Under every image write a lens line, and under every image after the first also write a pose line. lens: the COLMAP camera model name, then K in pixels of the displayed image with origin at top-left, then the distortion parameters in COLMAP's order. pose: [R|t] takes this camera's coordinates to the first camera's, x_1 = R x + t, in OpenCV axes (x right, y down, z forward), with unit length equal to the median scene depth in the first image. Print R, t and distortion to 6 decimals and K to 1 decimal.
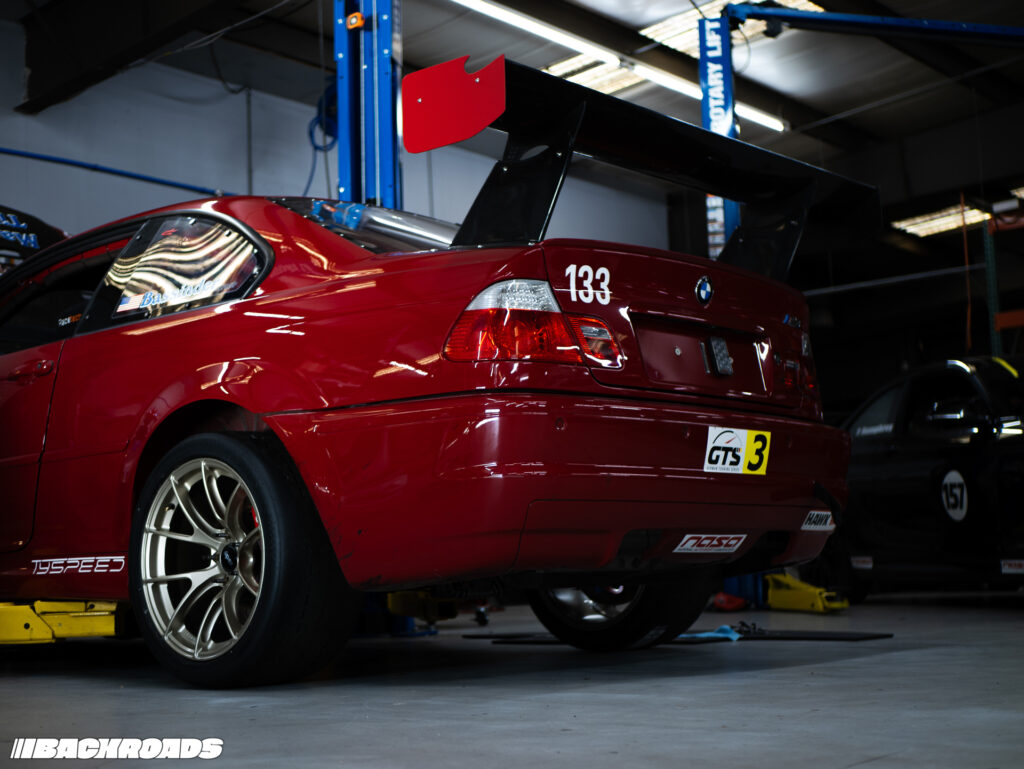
lens RADIAL K [[1482.1, 0, 512.0], [0, 1482.1, 384.5], [0, 0, 1]] dist [-0.015902, 0.048310]
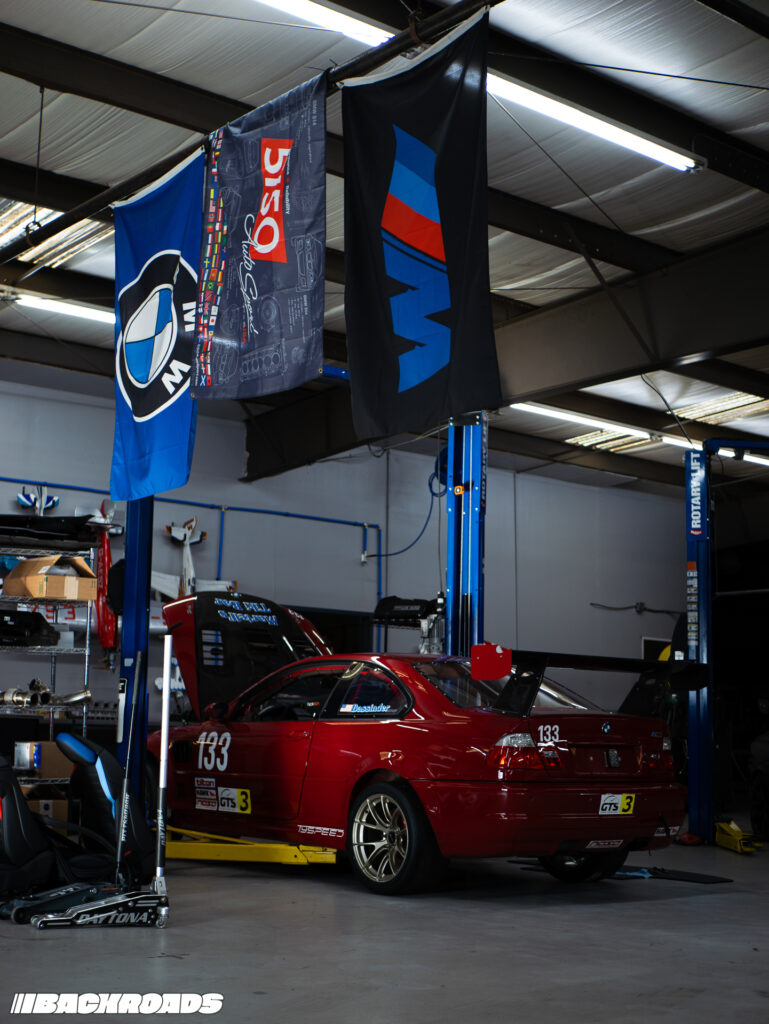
lens RADIAL K [[1482.1, 0, 384.5], [0, 1482.1, 512.0], [0, 0, 1]] dist [-0.015902, 0.048310]
pose [[0.986943, 0.027356, -0.158732, 0.144519], [-0.030251, 0.999417, -0.015851, -0.341303], [0.158206, 0.020446, 0.987194, -1.244325]]
